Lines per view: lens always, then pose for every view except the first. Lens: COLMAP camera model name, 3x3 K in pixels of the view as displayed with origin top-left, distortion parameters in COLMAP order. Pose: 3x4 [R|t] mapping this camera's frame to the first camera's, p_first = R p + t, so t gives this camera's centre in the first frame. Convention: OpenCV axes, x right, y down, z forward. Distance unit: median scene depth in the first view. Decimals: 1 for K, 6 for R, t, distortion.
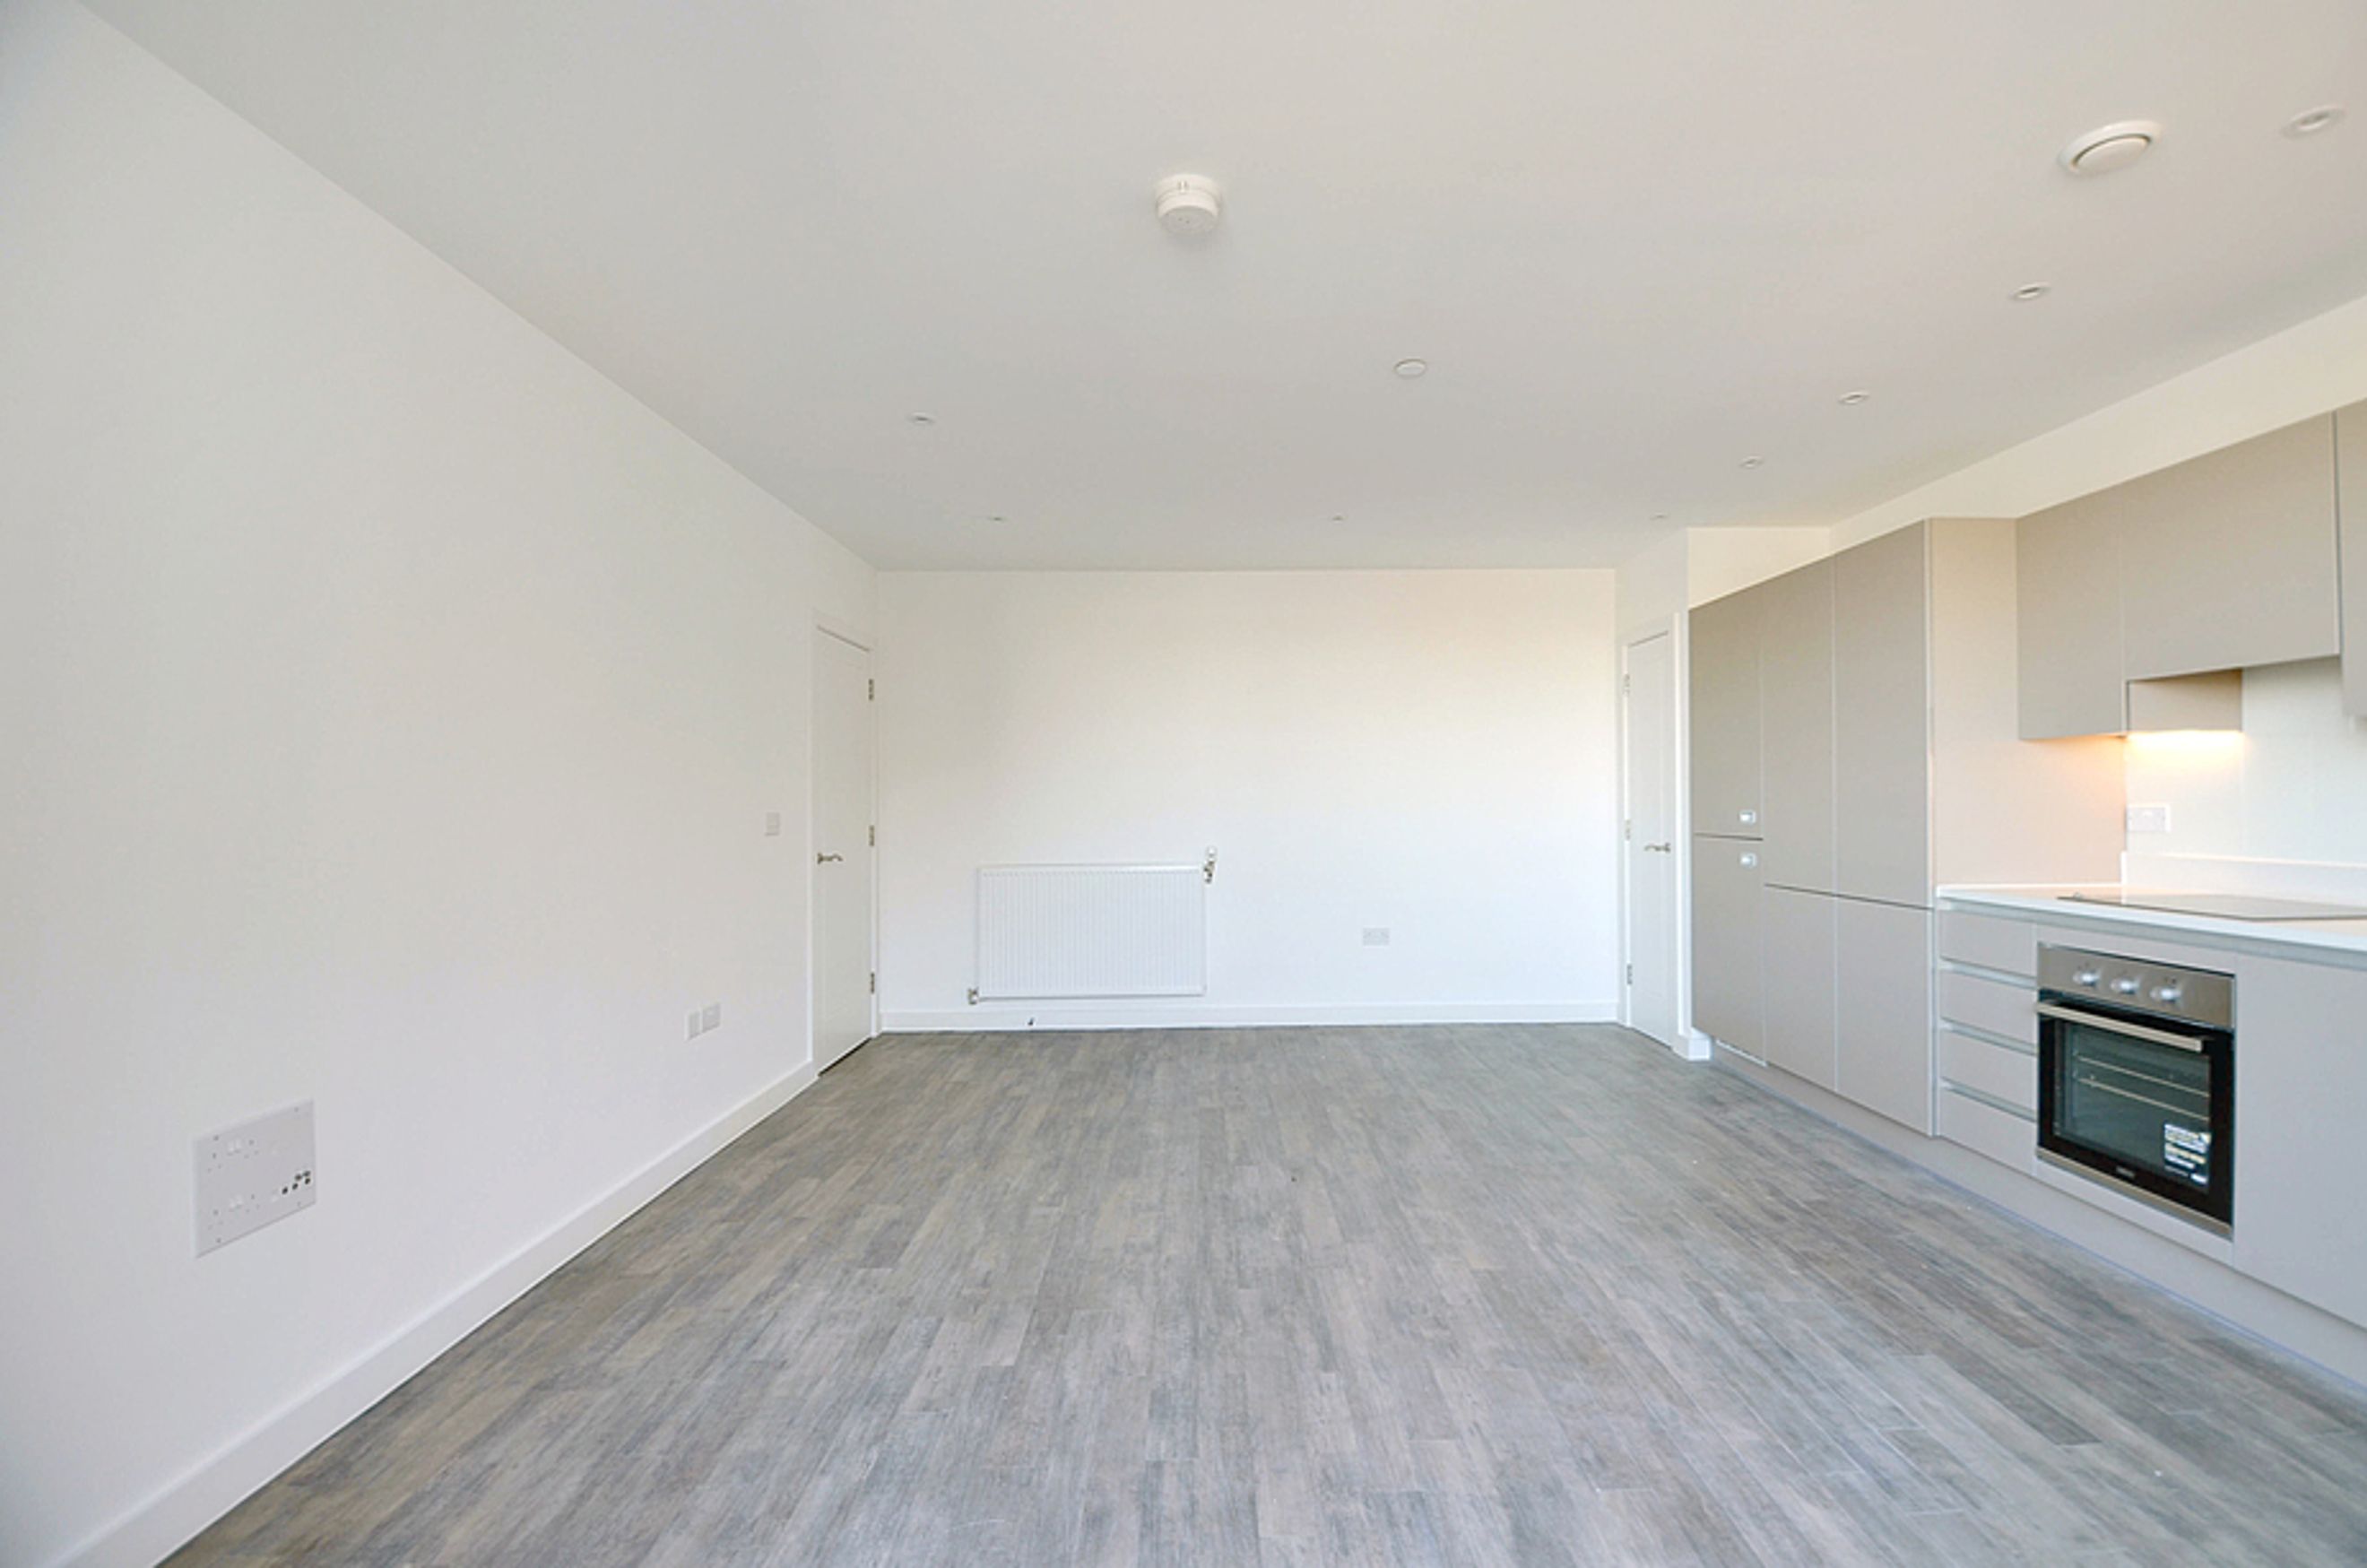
lens RADIAL K [[1042.3, 0, 1183.5], [0, 1042.3, 784.0], [0, 0, 1]] dist [0.034049, -0.038420]
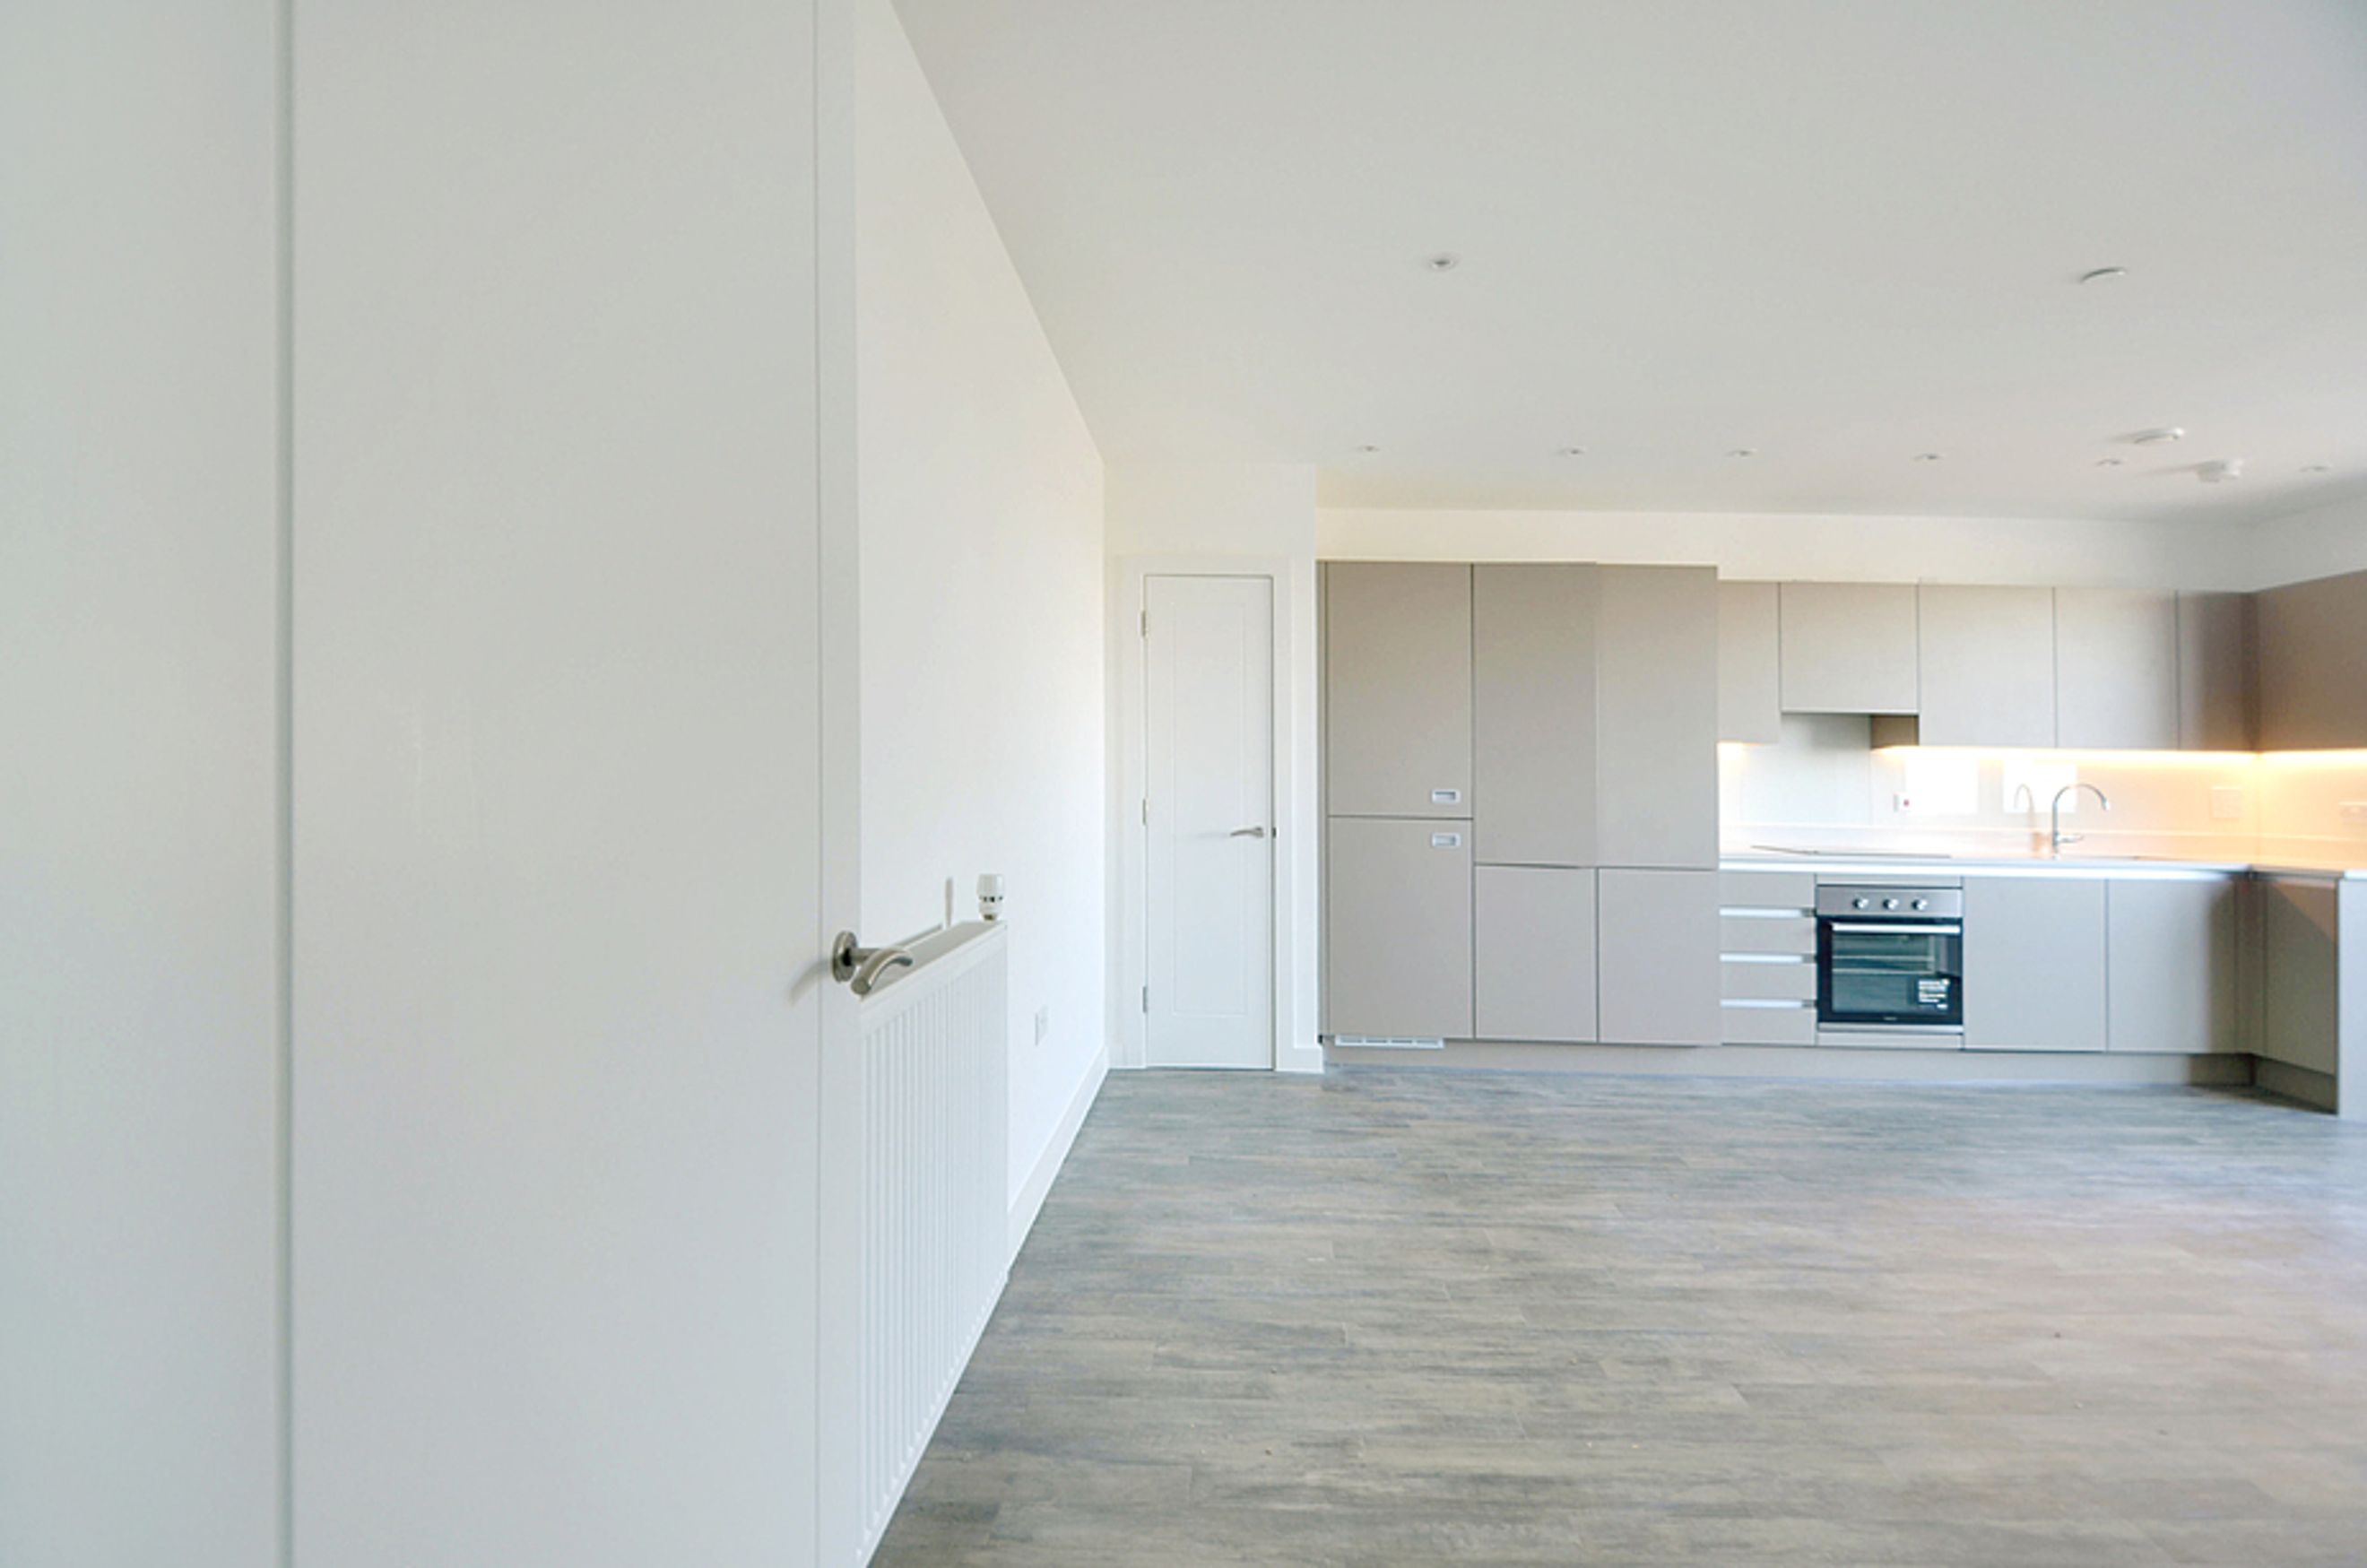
lens RADIAL K [[1076.6, 0, 1183.5], [0, 1076.6, 784.0], [0, 0, 1]] dist [-0.001058, -0.016216]
pose [[0.020759, 0.006425, 0.999764, -0.677051], [-0.038872, 0.999228, -0.005614, 0.050774], [-0.999029, -0.038747, 0.020993, 1.774212]]
